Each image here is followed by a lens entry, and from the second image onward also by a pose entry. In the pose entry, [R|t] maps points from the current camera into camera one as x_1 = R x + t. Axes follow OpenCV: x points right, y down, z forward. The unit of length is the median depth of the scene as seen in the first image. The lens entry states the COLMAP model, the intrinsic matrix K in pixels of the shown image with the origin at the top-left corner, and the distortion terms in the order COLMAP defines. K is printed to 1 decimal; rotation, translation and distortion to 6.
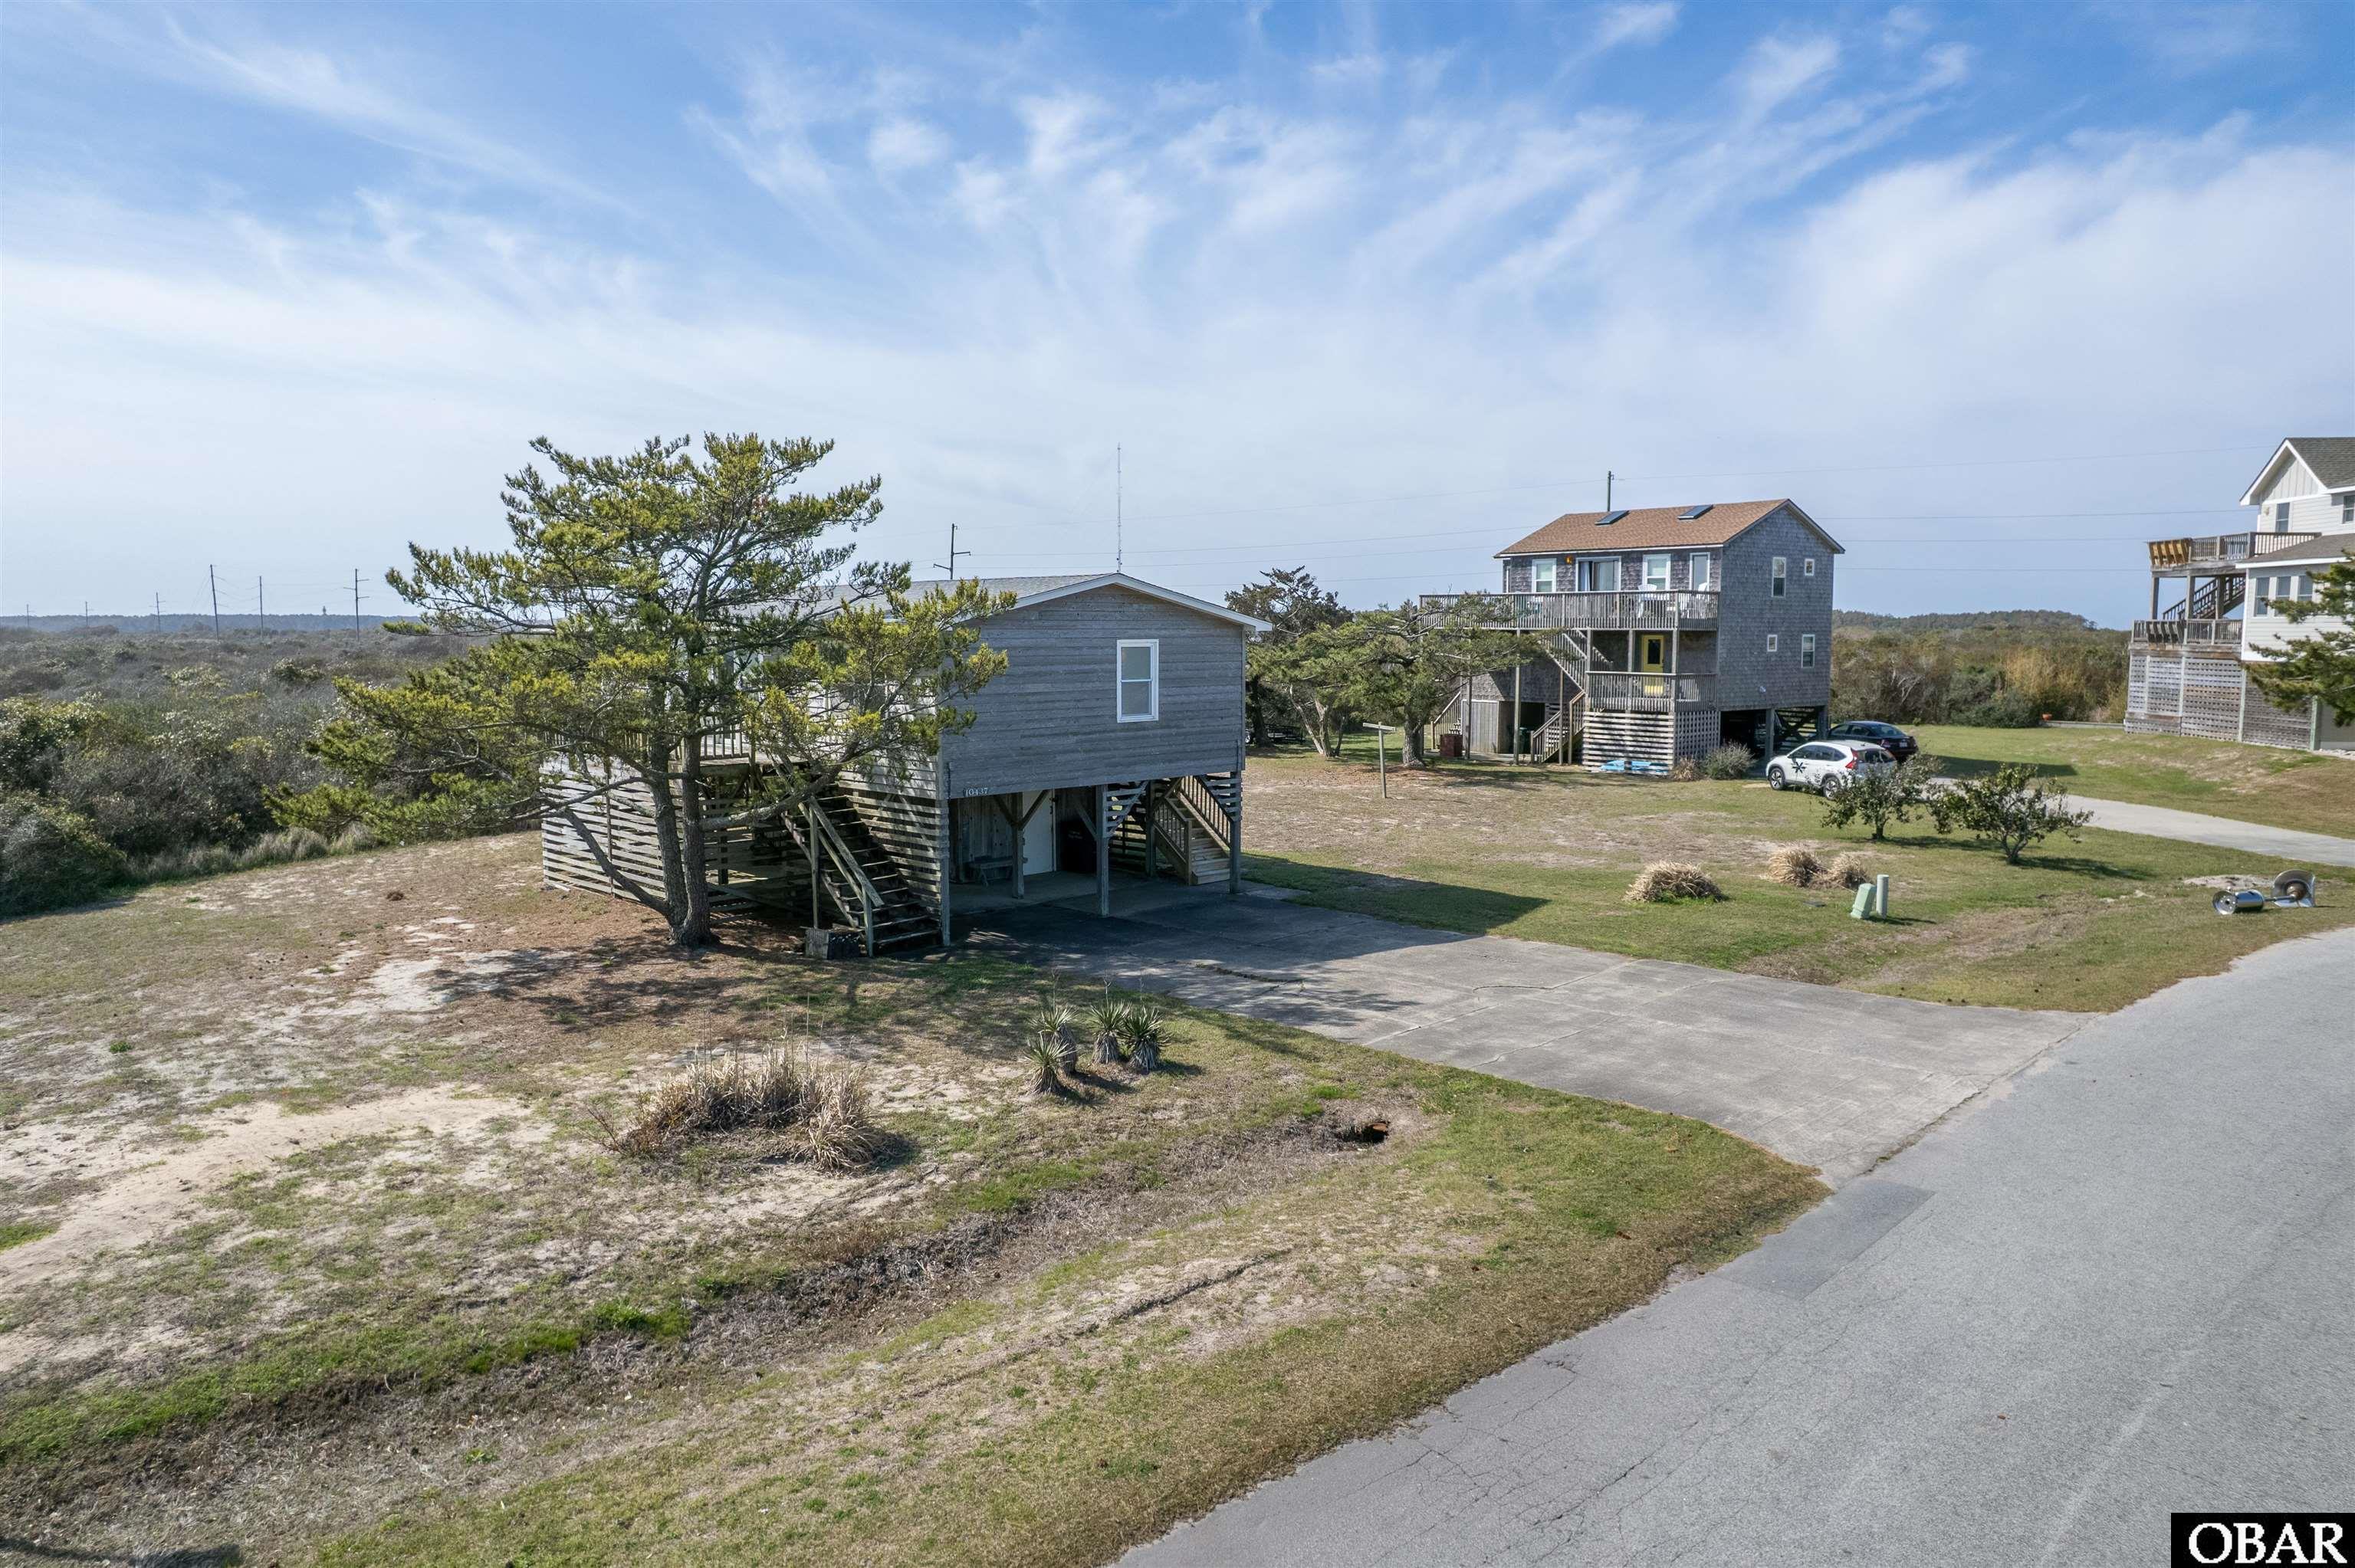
lens RADIAL K [[1509.6, 0, 1177.5], [0, 1509.6, 784.0], [0, 0, 1]] dist [-0.046794, 0.034295]
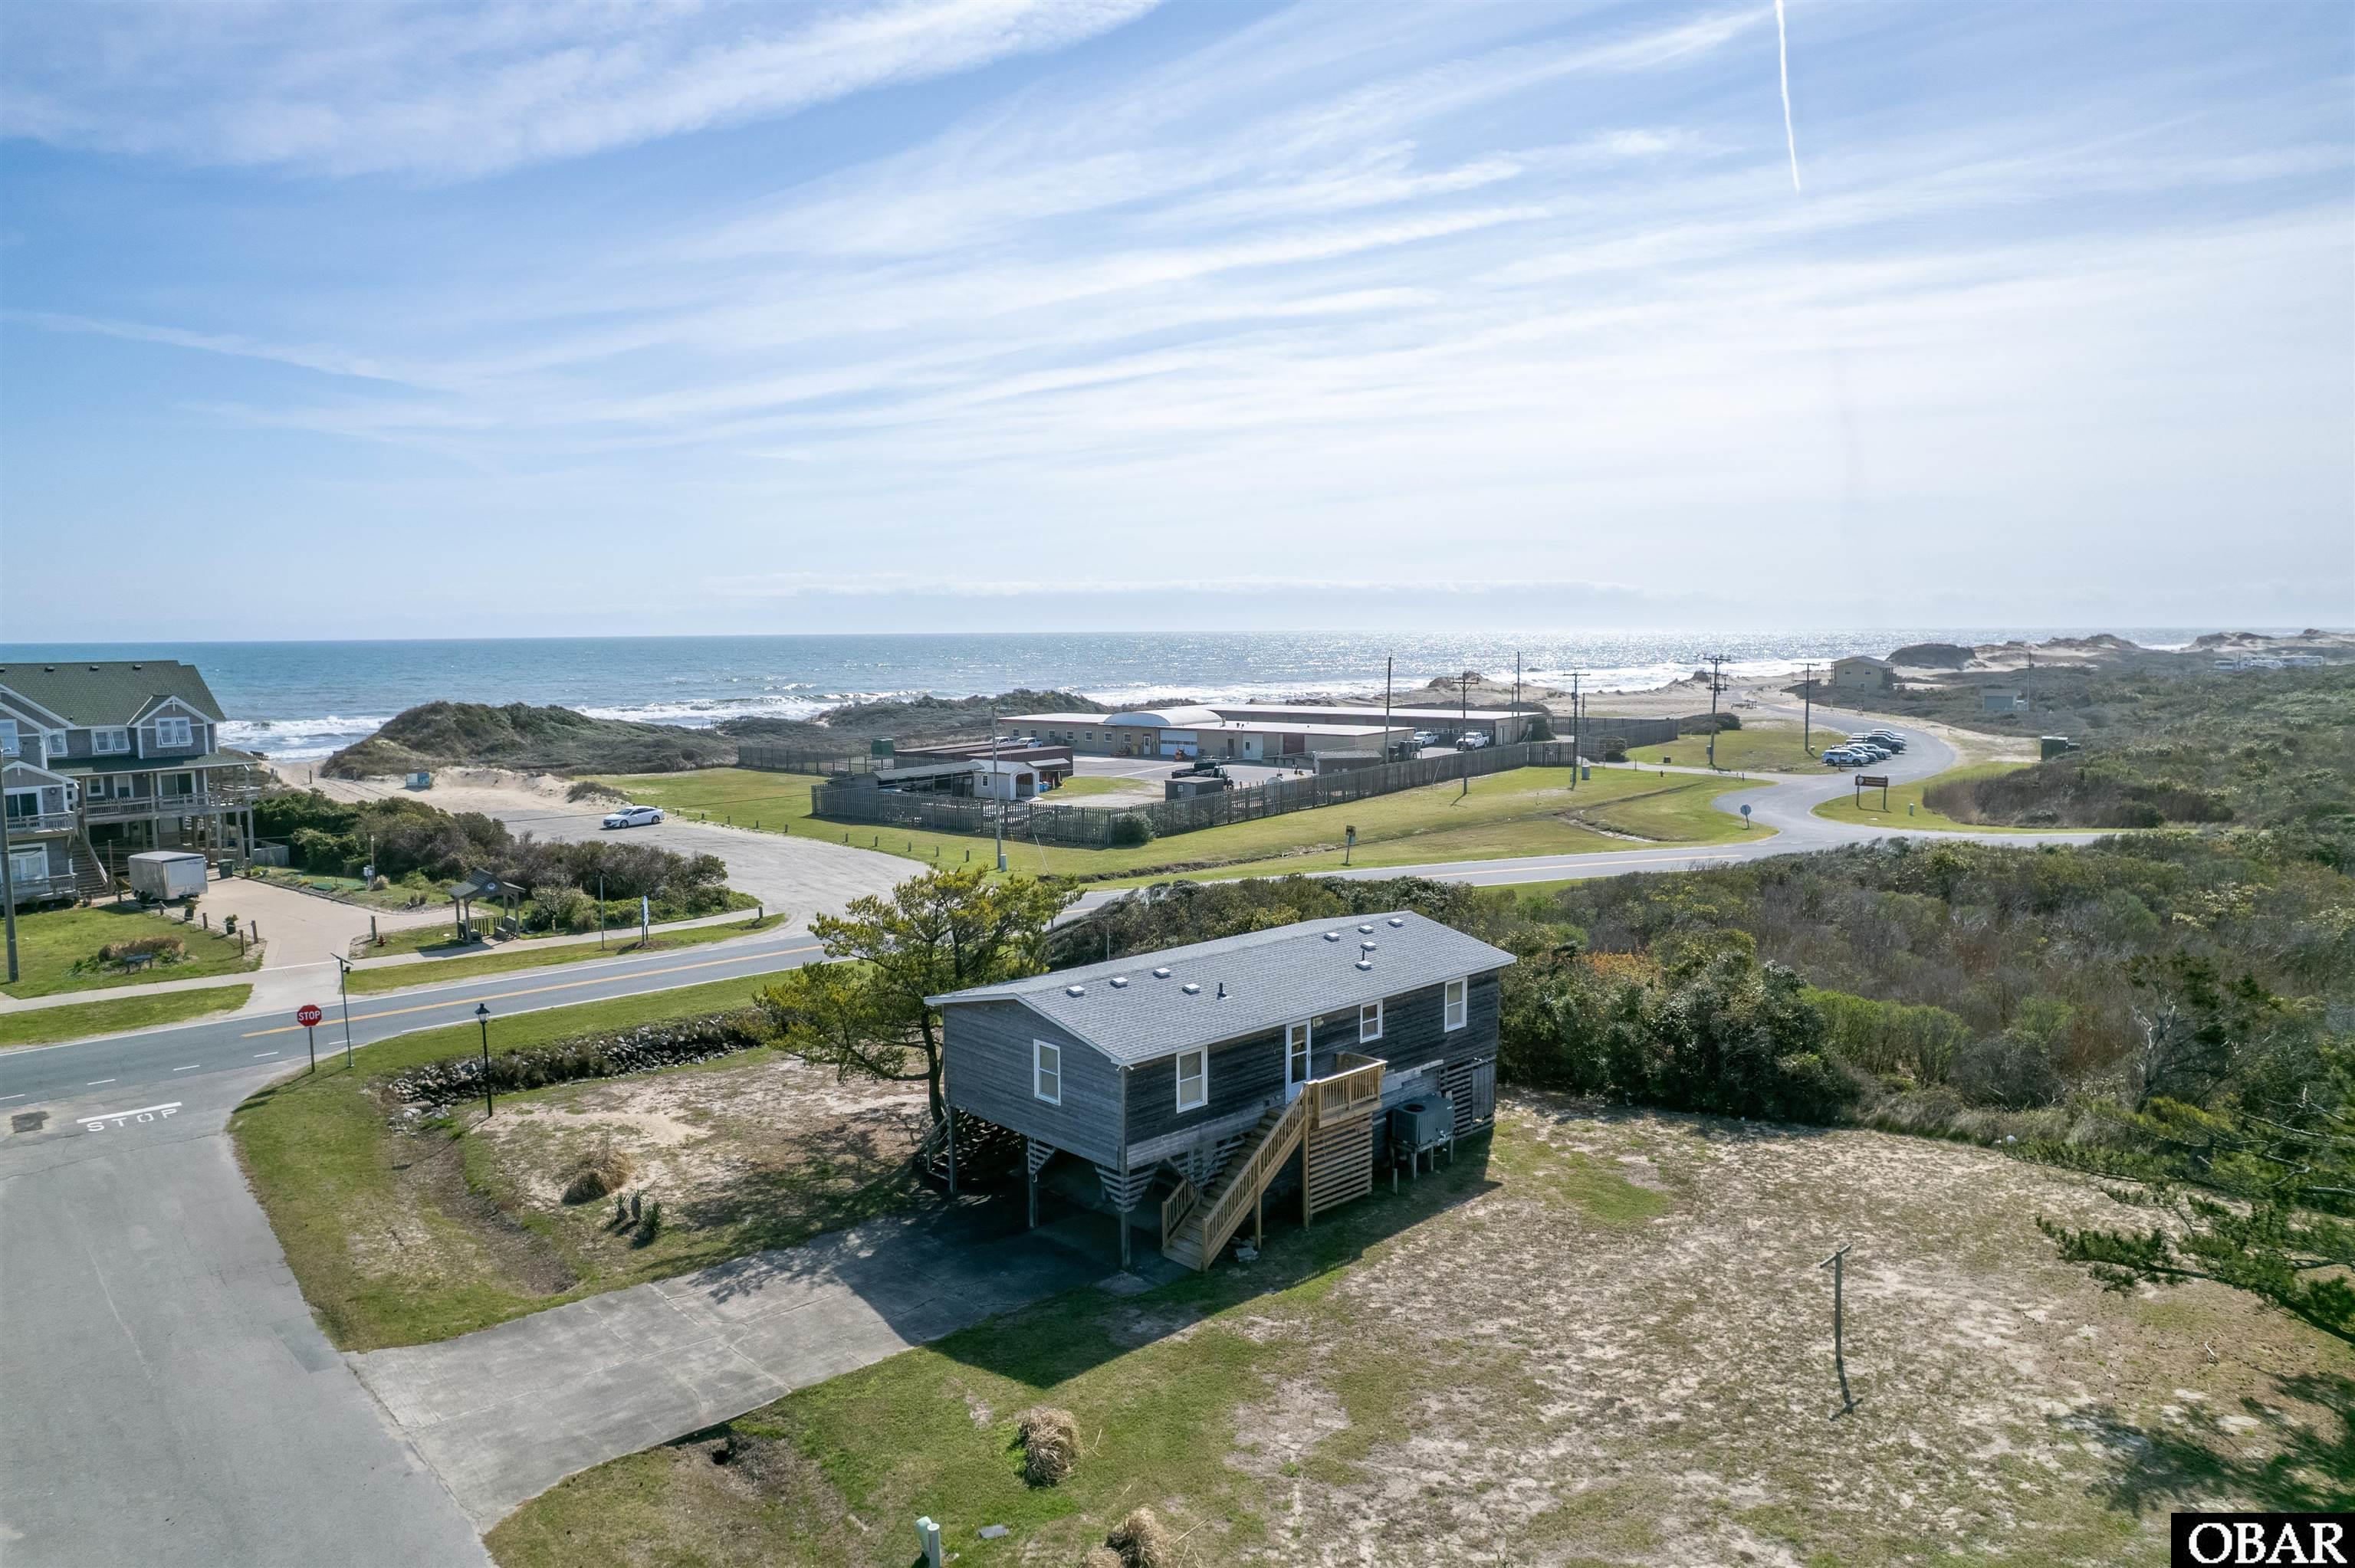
lens RADIAL K [[1534.0, 0, 1177.5], [0, 1534.0, 784.0], [0, 0, 1]] dist [-0.082381, 0.073902]
pose [[-0.023135, 0.103812, -0.994328, 1.796292], [-0.094389, 0.989924, 0.105549, -0.659494], [0.995267, 0.096296, -0.013103, 1.527182]]
